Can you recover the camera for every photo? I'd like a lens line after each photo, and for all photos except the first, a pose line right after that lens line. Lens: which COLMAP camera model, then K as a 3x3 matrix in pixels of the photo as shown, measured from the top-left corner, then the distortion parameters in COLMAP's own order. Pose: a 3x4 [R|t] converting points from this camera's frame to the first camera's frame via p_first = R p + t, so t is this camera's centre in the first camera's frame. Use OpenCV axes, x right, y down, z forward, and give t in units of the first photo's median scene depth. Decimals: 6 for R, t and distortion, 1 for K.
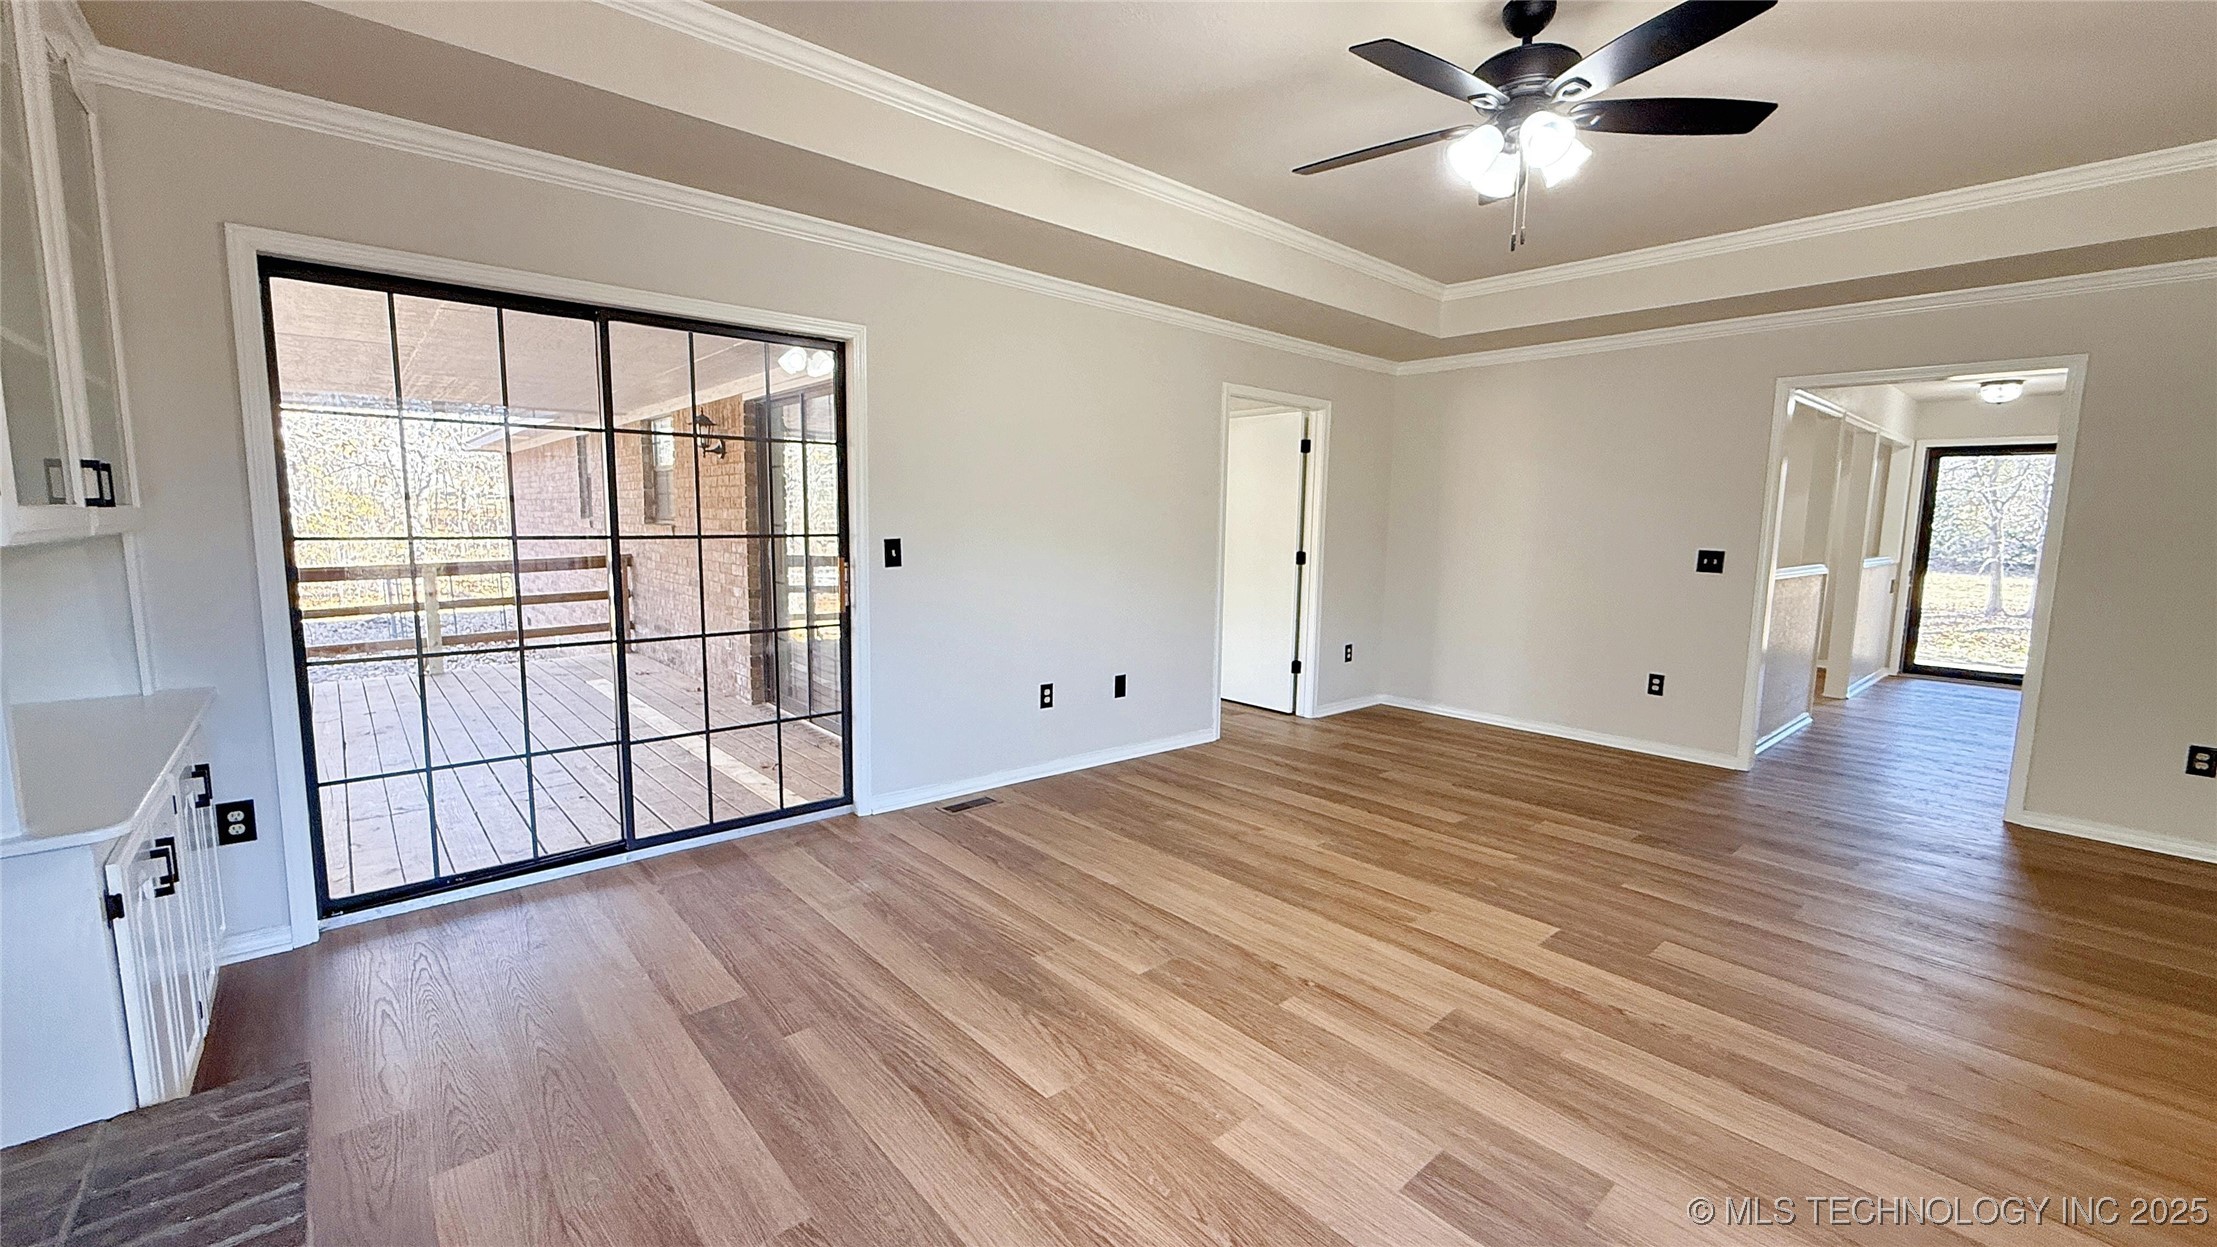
lens RADIAL K [[883.6, 0, 1126.7], [0, 883.6, 615.4], [0, 0, 1]] dist [0.000514, -0.000728]
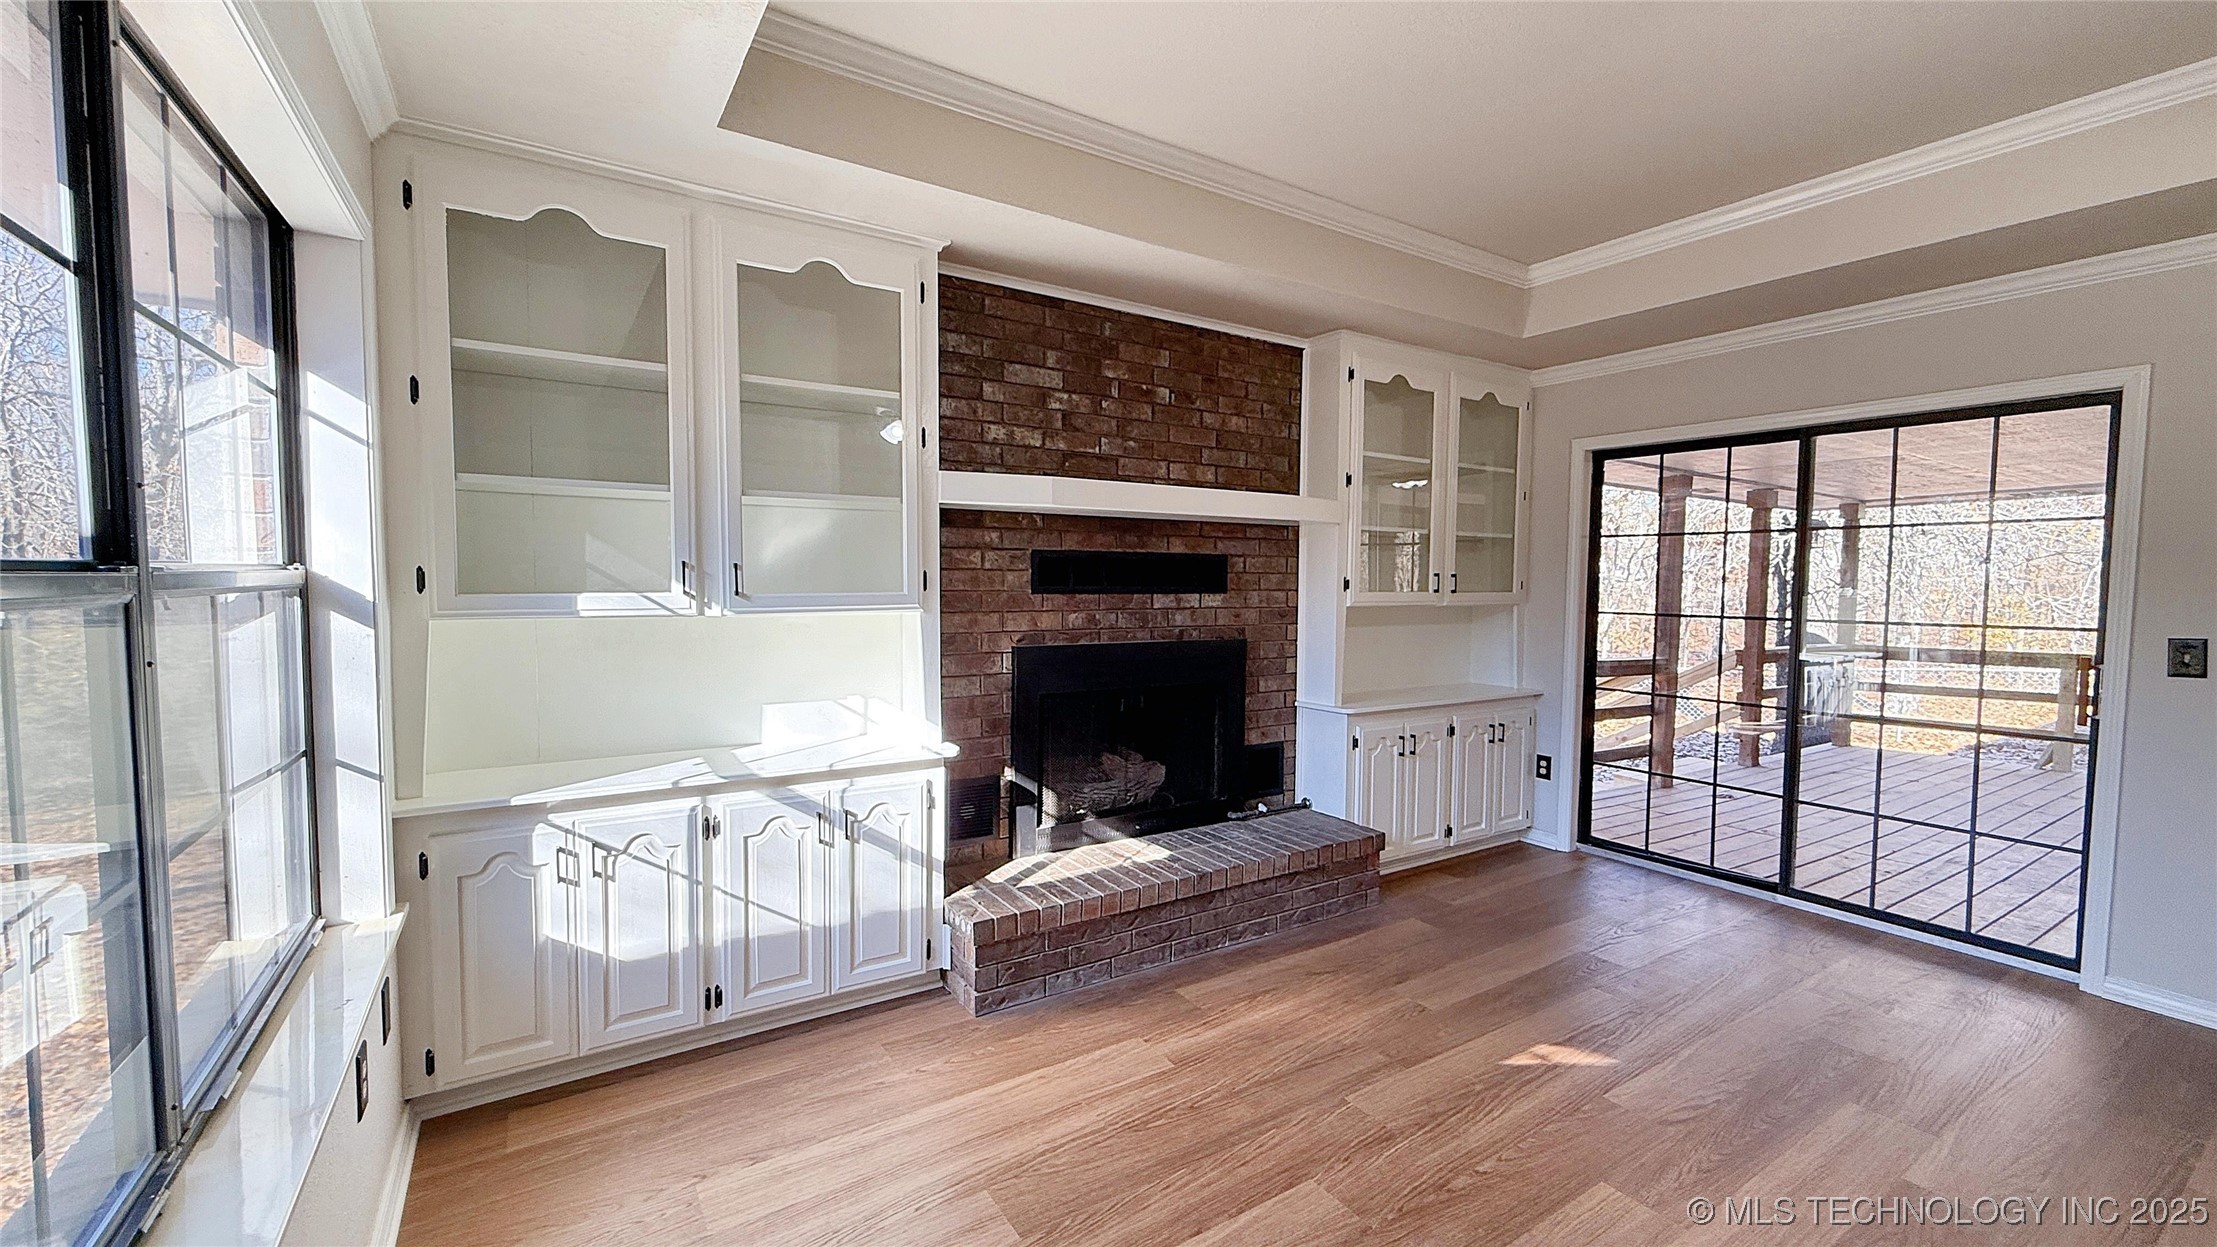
lens RADIAL K [[883.6, 0, 1098.2], [0, 883.6, 627.3], [0, 0, 1]] dist [0.000514, -0.000728]
pose [[-0.168728, 0.035408, -0.985026, 0.672772], [-0.128438, 0.990044, 0.057589, -0.026119], [0.977259, 0.136232, -0.162500, 0.266516]]
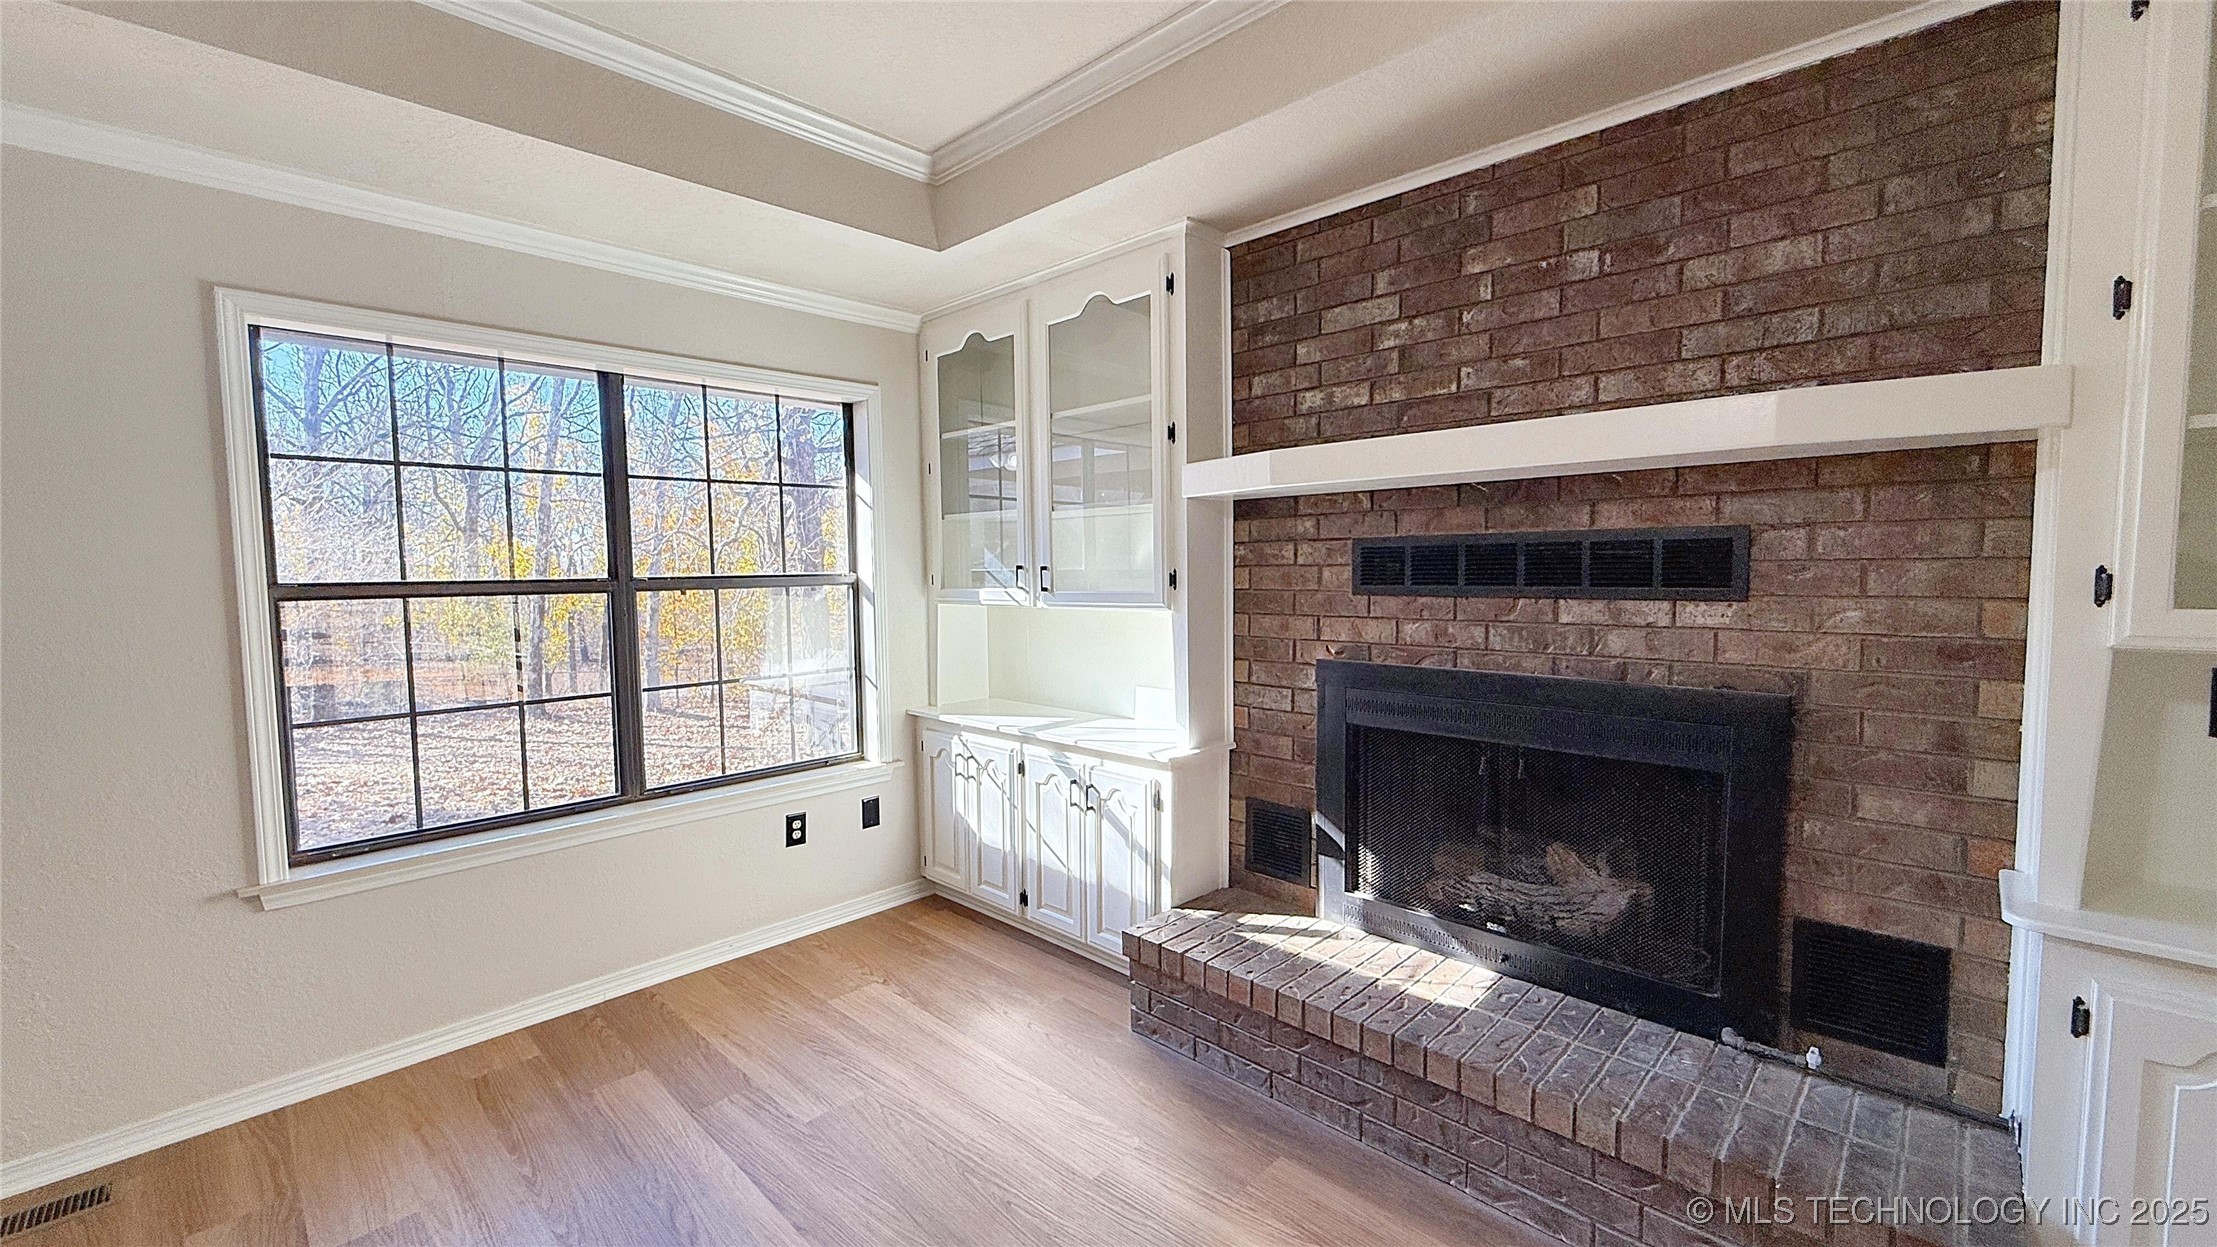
lens RADIAL K [[883.6, 0, 1104.6], [0, 883.6, 624.8], [0, 0, 1]] dist [0.000514, -0.000728]
pose [[-0.998052, -0.001366, -0.062368, 0.000878], [-0.012871, 0.982760, 0.184439, -0.108379], [0.061041, 0.184883, -0.980863, 0.762469]]
